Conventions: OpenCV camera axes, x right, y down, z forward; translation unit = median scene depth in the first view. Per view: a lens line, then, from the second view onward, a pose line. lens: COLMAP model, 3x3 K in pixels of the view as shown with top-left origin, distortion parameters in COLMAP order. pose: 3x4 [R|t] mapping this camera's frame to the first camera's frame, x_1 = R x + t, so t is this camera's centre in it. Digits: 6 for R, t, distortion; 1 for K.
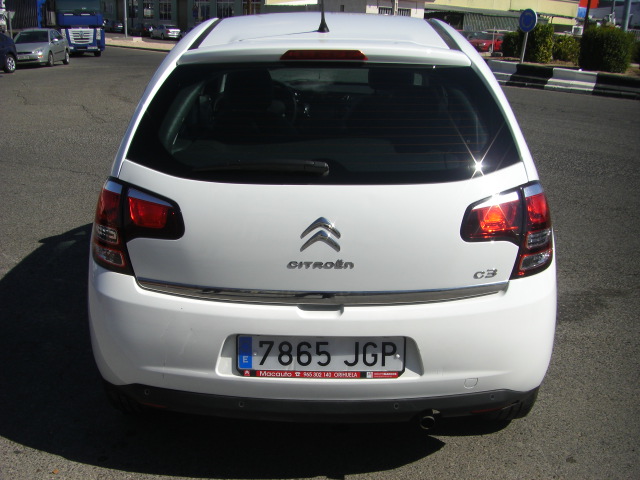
lens RADIAL K [[714.1, 0, 314.0], [0, 714.1, 246.0], [0, 0, 1]] dist [-0.140640, 0.000000]
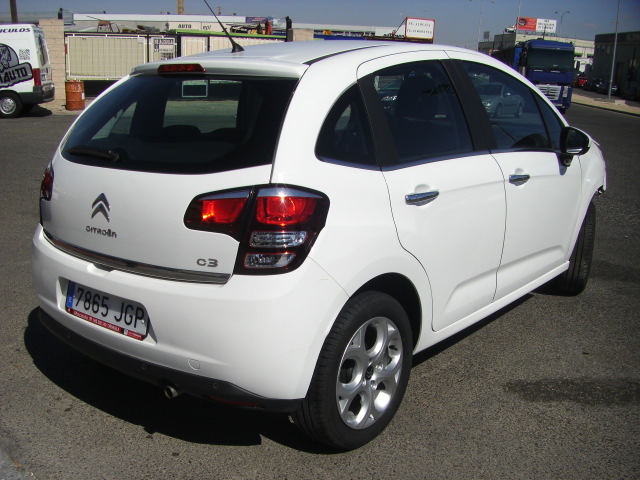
lens RADIAL K [[714.1, 0, 321.7], [0, 714.1, 241.6], [0, 0, 1]] dist [-0.140640, 0.000000]
pose [[0.790349, 0.132642, -0.598126, 1.011162], [-0.184160, 0.982567, -0.025448, 0.004134], [0.584323, 0.130264, 0.800998, 0.235341]]
